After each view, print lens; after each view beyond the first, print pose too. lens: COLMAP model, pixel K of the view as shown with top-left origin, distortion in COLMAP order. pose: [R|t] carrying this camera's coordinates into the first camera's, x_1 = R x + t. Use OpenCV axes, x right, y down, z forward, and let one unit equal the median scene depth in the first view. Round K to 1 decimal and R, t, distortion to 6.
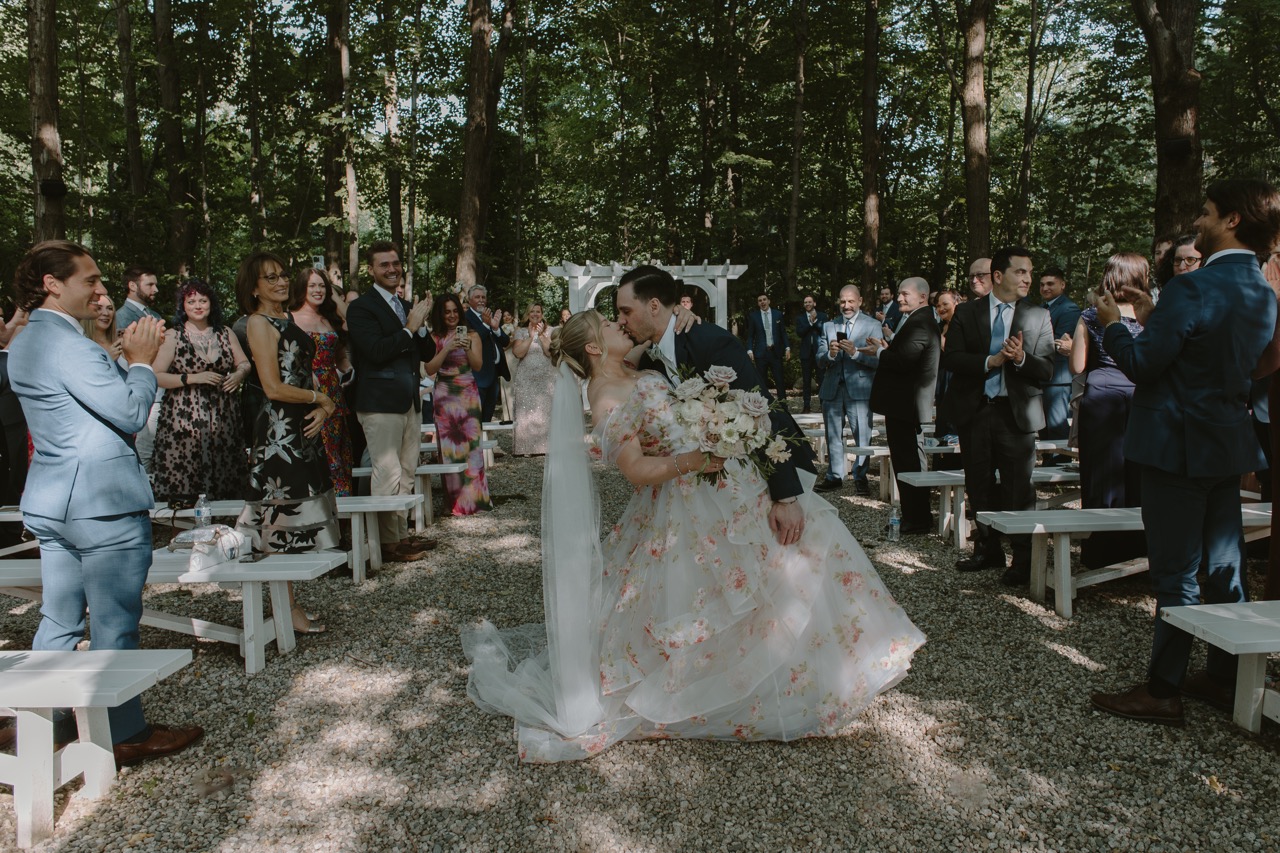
lens RADIAL K [[938.3, 0, 640.0], [0, 938.3, 426.5], [0, 0, 1]] dist [0.006919, 0.002026]
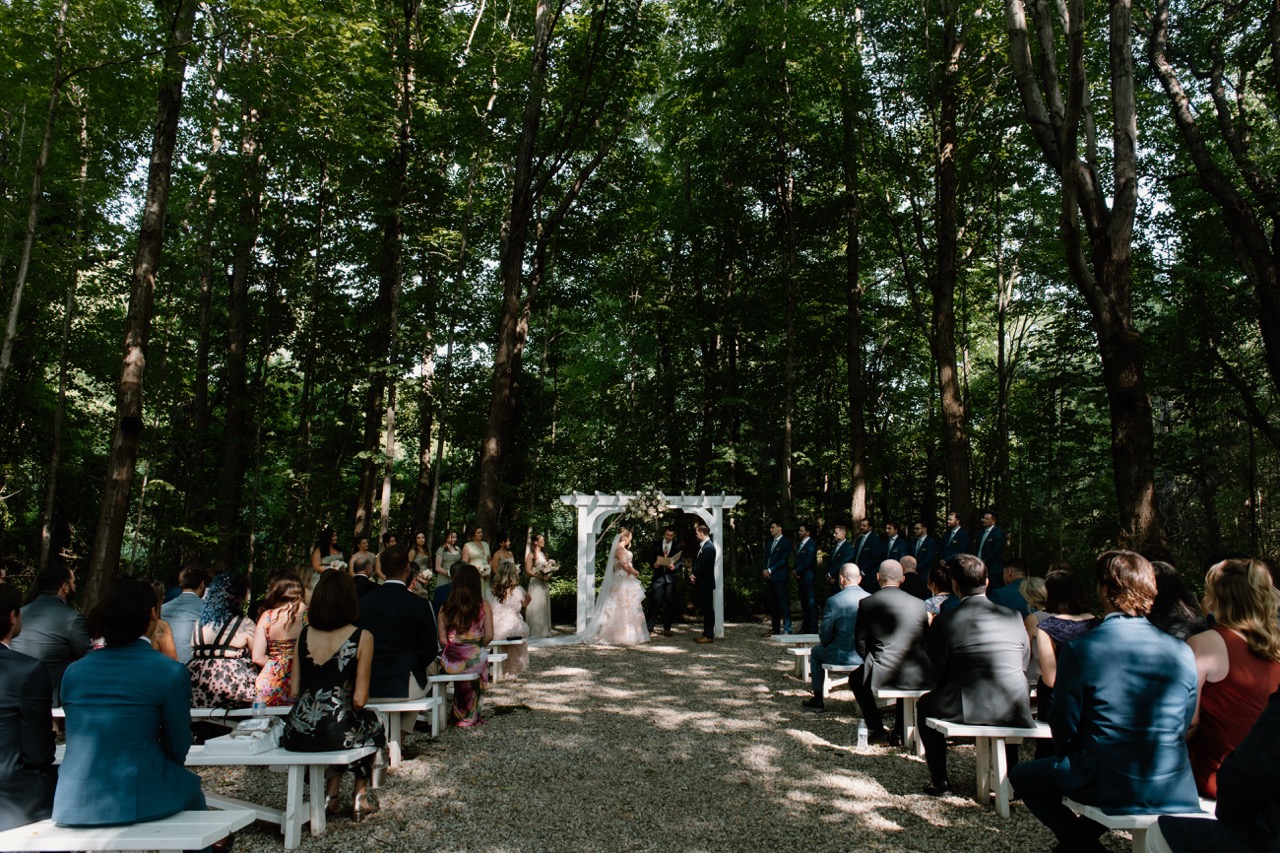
lens RADIAL K [[1074.7, 0, 679.7], [0, 1074.7, 334.3], [0, 0, 1]] dist [0.010001, -0.000677]
pose [[0.999883, 0.012636, 0.008648, 0.026450], [-0.009420, 0.952888, -0.303176, 0.028626], [-0.012071, 0.303059, 0.952895, -0.243974]]
